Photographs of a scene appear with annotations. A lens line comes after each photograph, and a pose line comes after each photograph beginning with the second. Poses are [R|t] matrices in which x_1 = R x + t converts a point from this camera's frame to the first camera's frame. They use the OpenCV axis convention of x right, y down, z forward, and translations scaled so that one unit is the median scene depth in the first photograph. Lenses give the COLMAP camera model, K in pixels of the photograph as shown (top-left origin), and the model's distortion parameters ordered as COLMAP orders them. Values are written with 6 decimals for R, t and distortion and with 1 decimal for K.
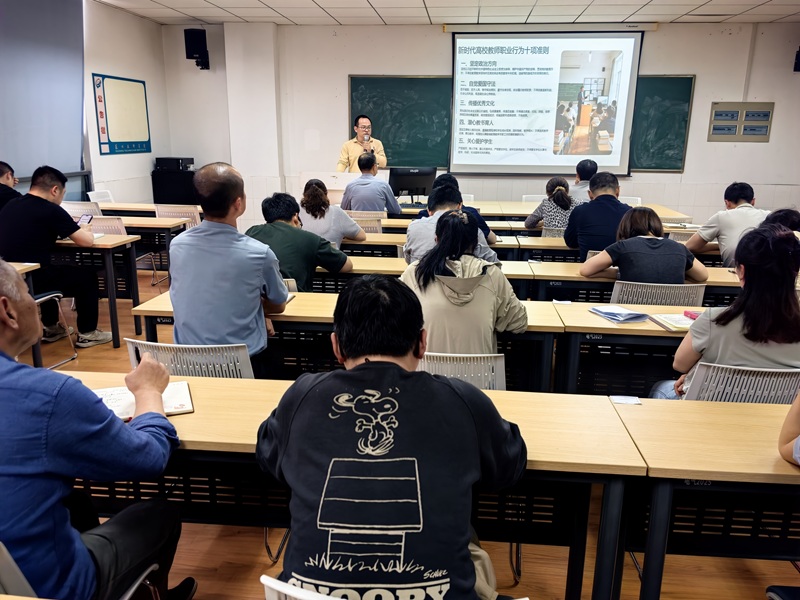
lens RADIAL K [[637.0, 0, 400.4], [0, 637.0, 299.3], [0, 0, 1]] dist [0.060784, -0.103659]
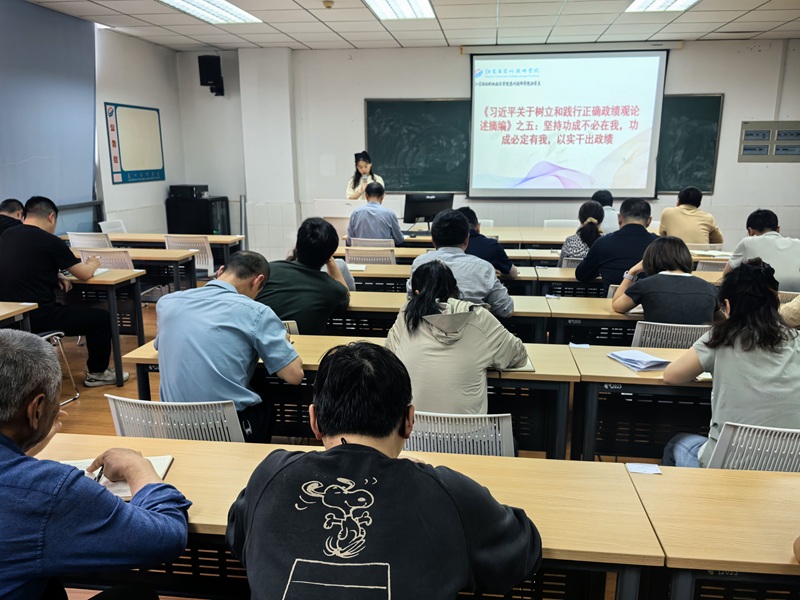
lens RADIAL K [[637.0, 0, 407.2], [0, 637.0, 308.0], [0, 0, 1]] dist [0.060784, -0.103659]
pose [[0.999410, -0.004858, -0.033998, 0.016774], [0.004450, 0.999917, -0.012065, -0.019349], [0.034053, 0.011906, 0.999349, 0.028251]]
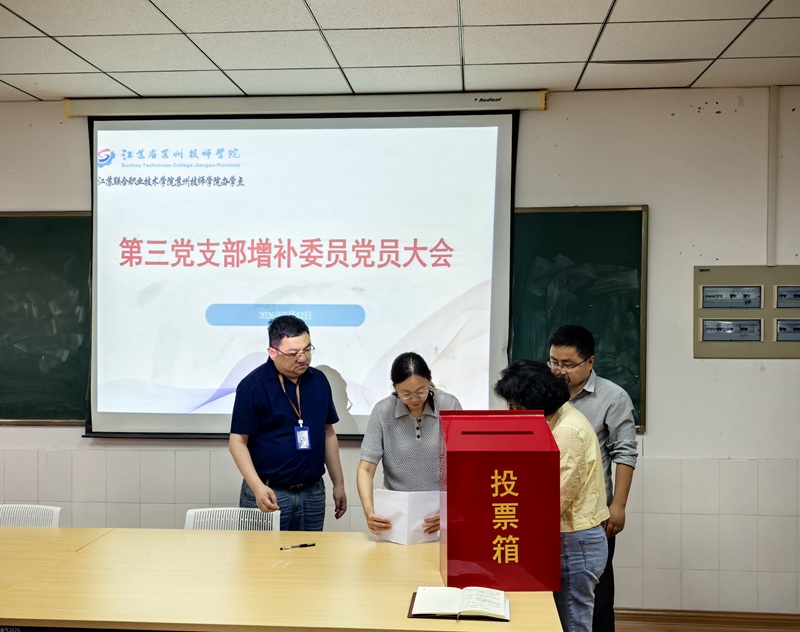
lens RADIAL K [[1023.2, 0, 391.2], [0, 1023.2, 318.7], [0, 0, 1]] dist [0.047593, 0.000000]
pose [[0.999867, -0.010501, 0.012505, 0.283173], [0.013094, 0.973160, -0.229757, -0.124688], [-0.009757, 0.229891, 0.973168, 0.364225]]
